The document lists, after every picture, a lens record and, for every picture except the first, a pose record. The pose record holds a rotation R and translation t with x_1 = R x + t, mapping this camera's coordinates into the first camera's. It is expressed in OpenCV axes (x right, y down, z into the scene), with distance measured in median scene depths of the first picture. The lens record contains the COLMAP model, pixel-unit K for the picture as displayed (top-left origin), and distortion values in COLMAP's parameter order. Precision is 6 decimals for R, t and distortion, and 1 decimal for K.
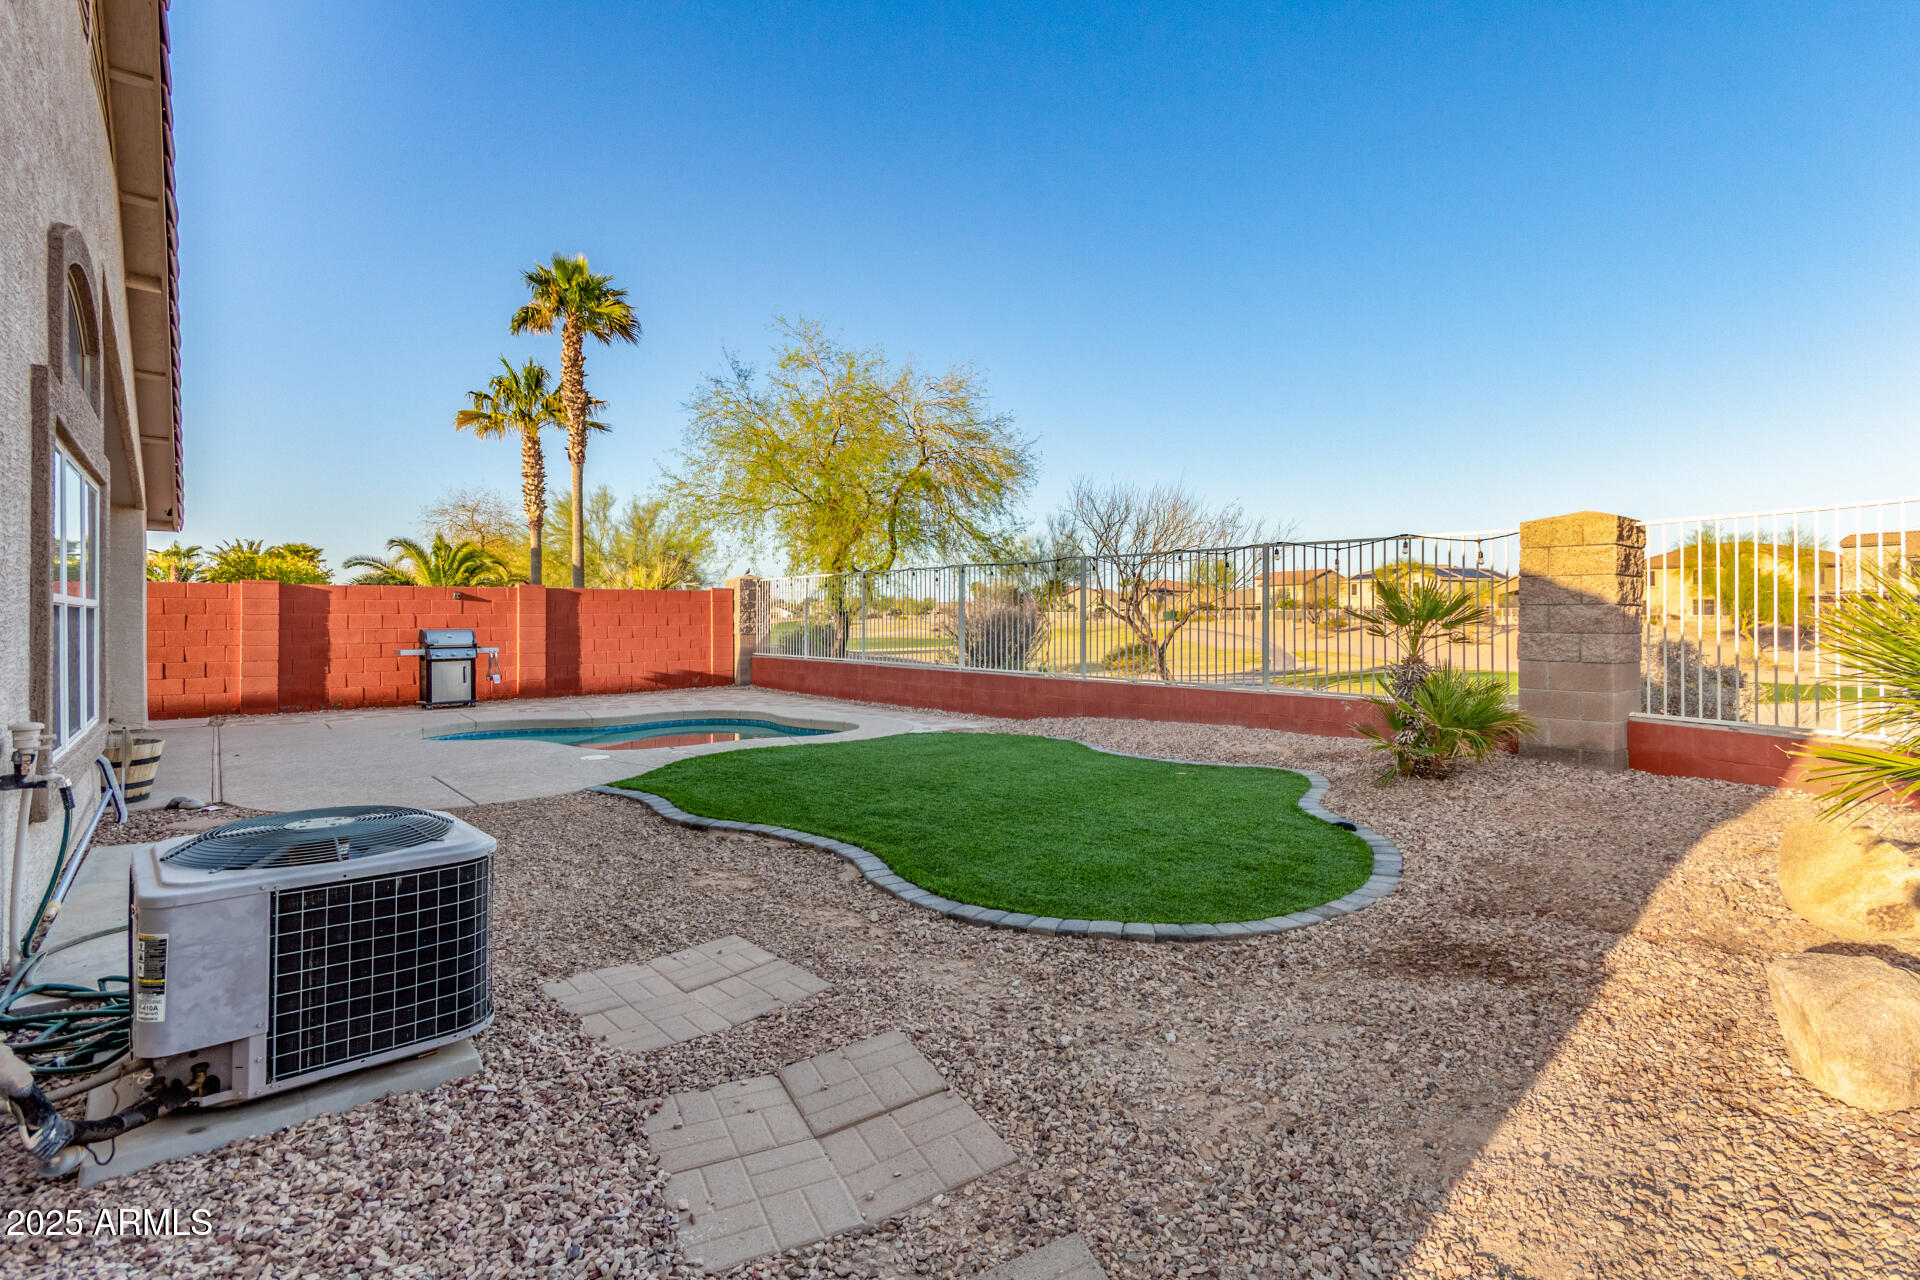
lens RADIAL K [[909.1, 0, 997.2], [0, 909.1, 608.2], [0, 0, 1]] dist [0.009559, 0.002661]
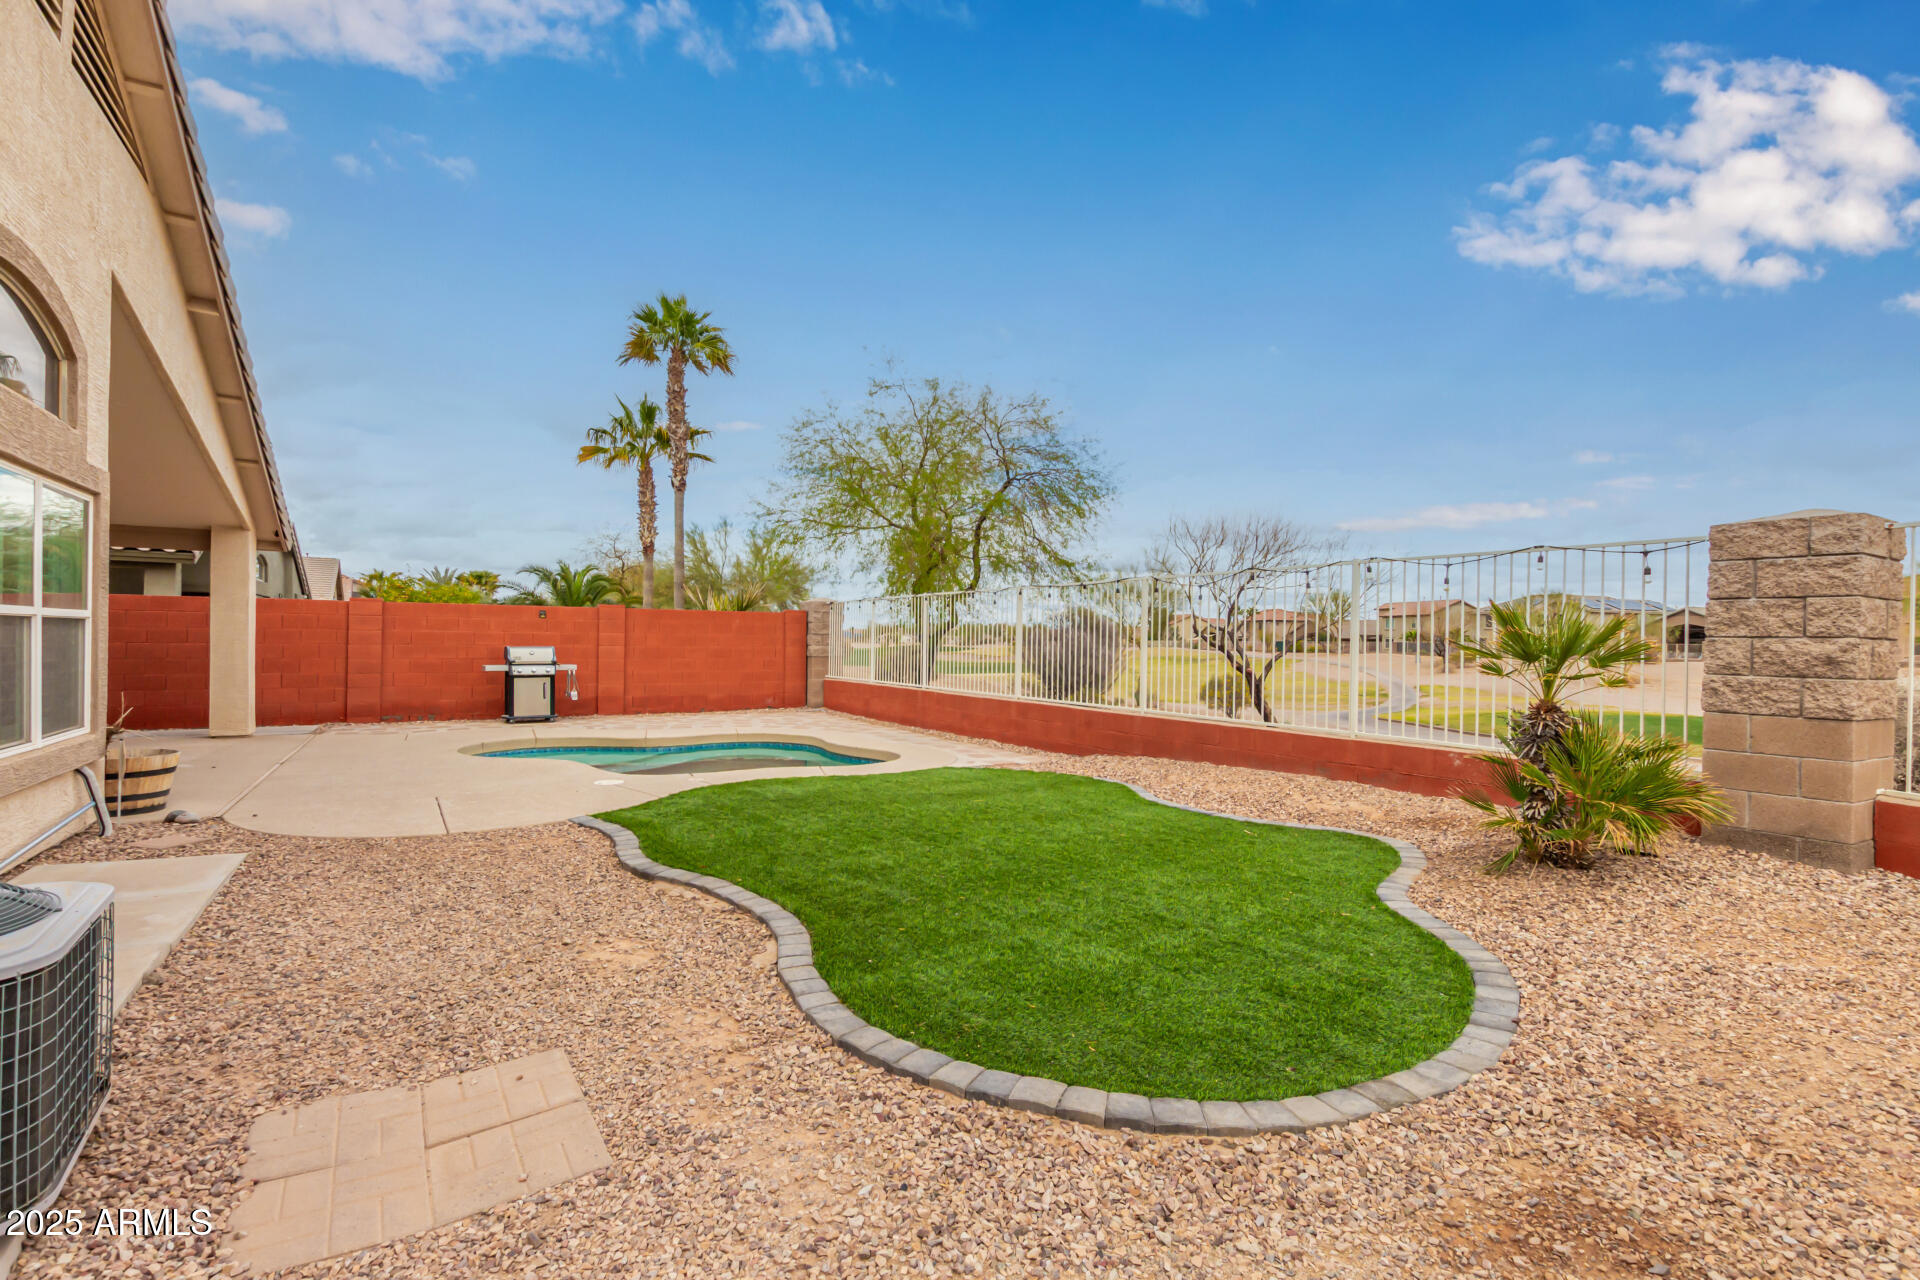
lens RADIAL K [[881.8, 0, 952.0], [0, 881.8, 643.9], [0, 0, 1]] dist [0.010772, -0.002826]
pose [[0.985389, 0.015936, -0.169569, 0.077909], [-0.014181, 0.999833, 0.011559, 0.002286], [0.169725, -0.008986, 0.985450, 0.158792]]
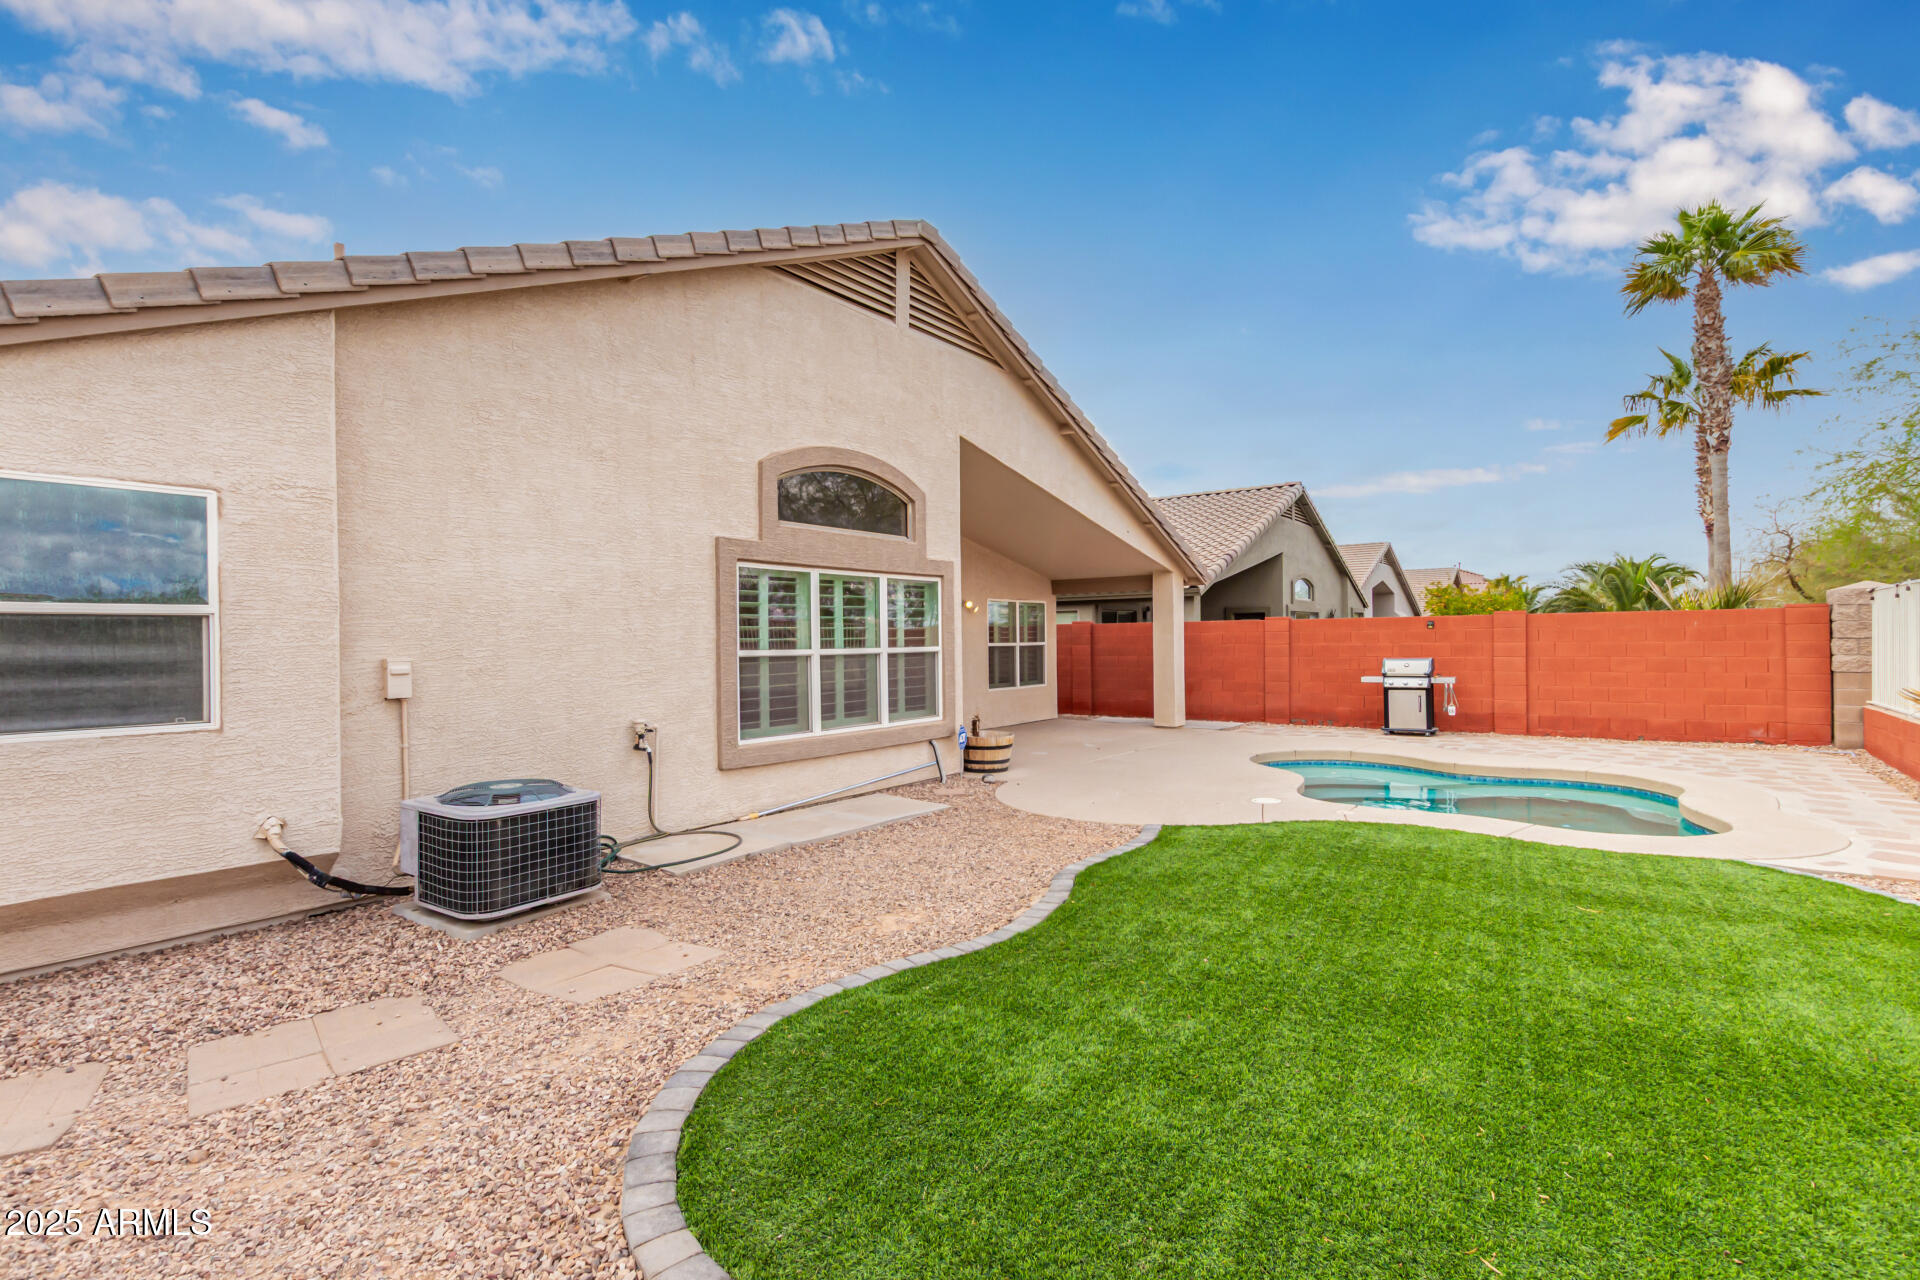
lens RADIAL K [[881.8, 0, 973.2], [0, 881.8, 641.5], [0, 0, 1]] dist [0.010772, -0.002826]
pose [[0.244201, 0.002386, -0.969722, 0.435715], [0.017208, 0.999829, 0.006794, -0.020525], [0.969572, -0.018346, 0.244118, 0.509070]]
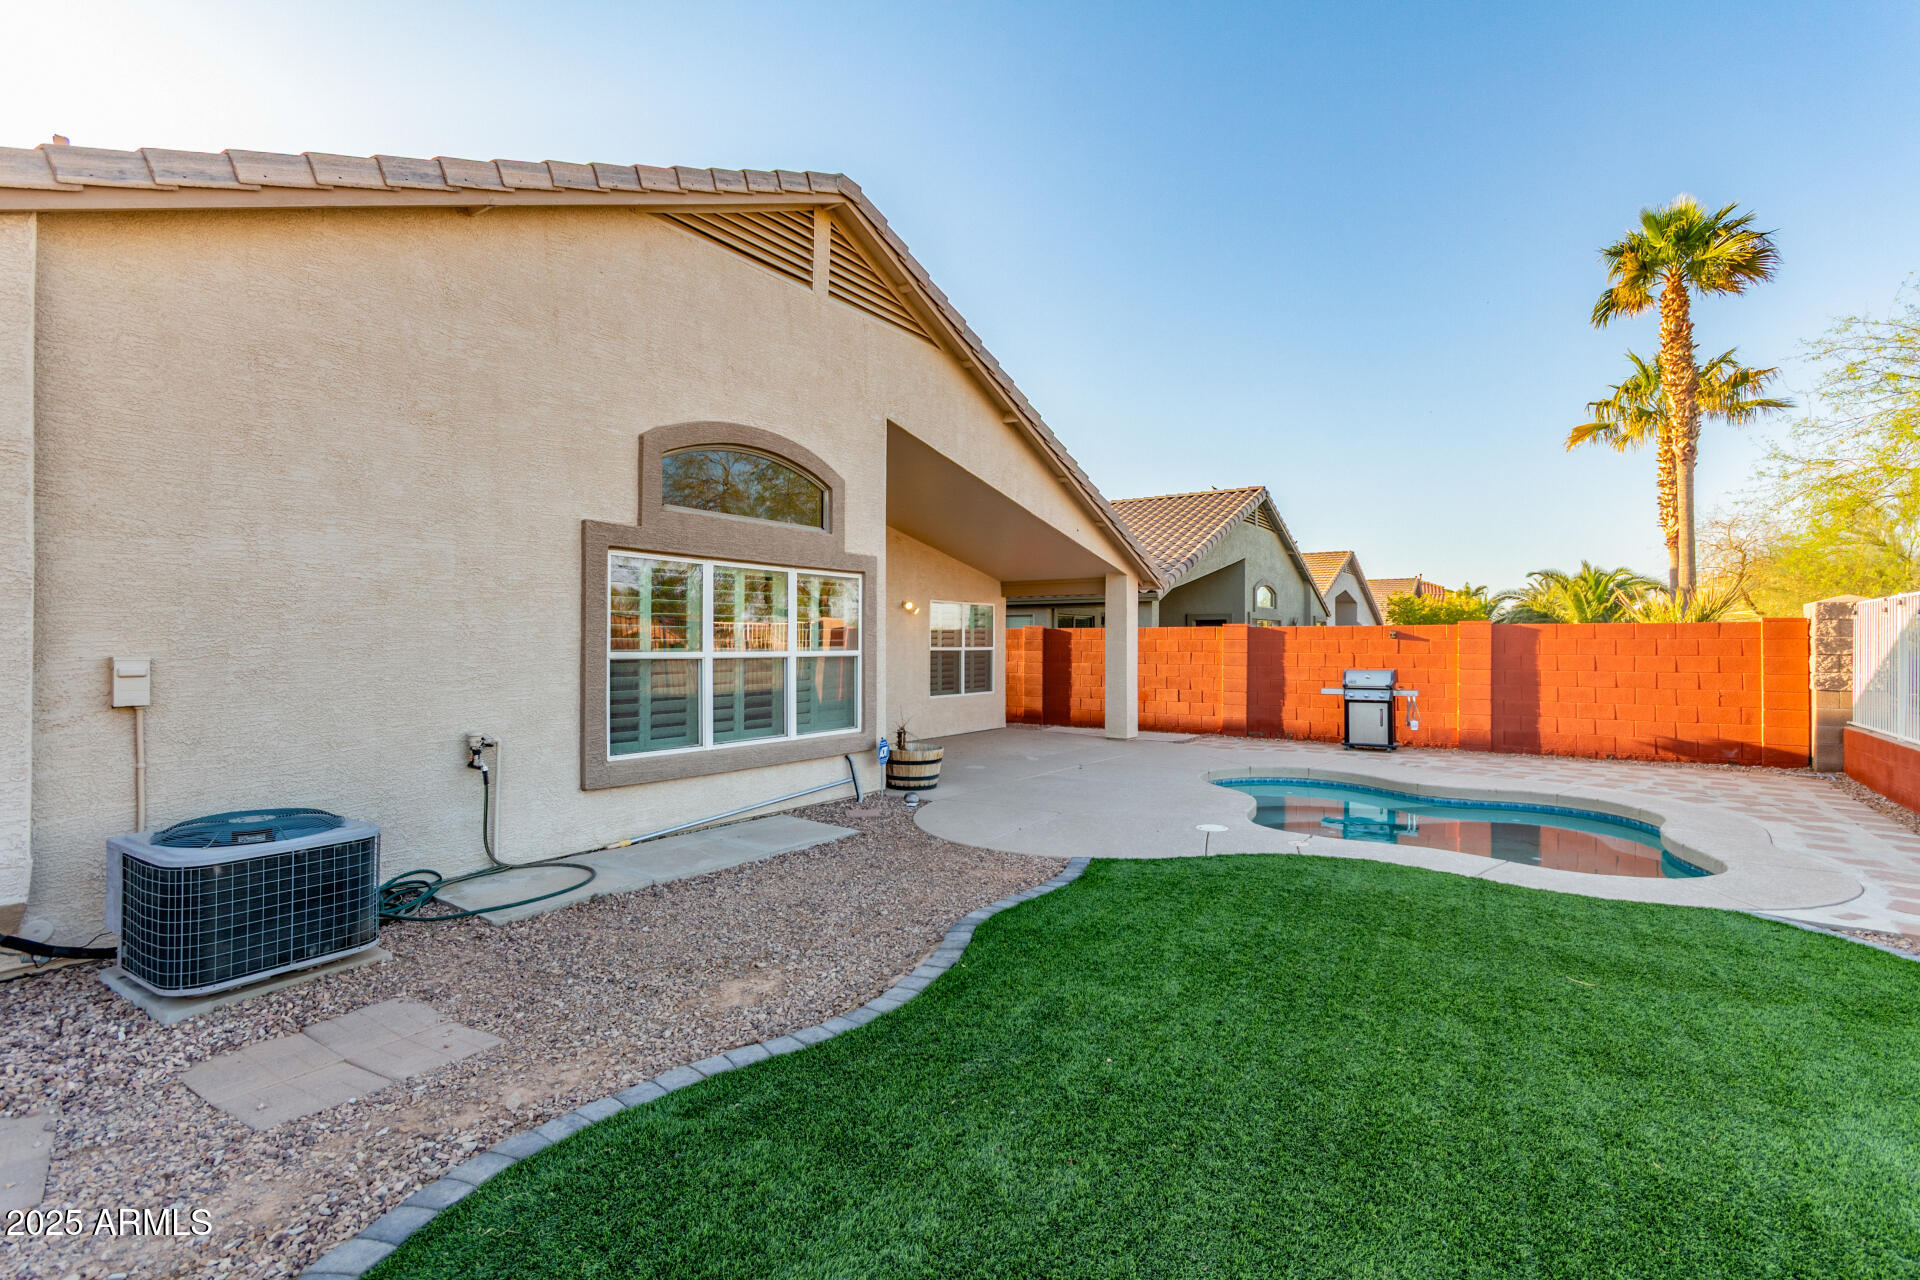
lens RADIAL K [[881.8, 0, 970.1], [0, 881.8, 642.0], [0, 0, 1]] dist [0.010772, -0.002826]
pose [[0.274777, 0.002833, -0.961504, 0.338114], [0.002653, 0.999990, 0.003704, -0.020182], [0.961504, -0.003568, 0.274767, 0.592066]]
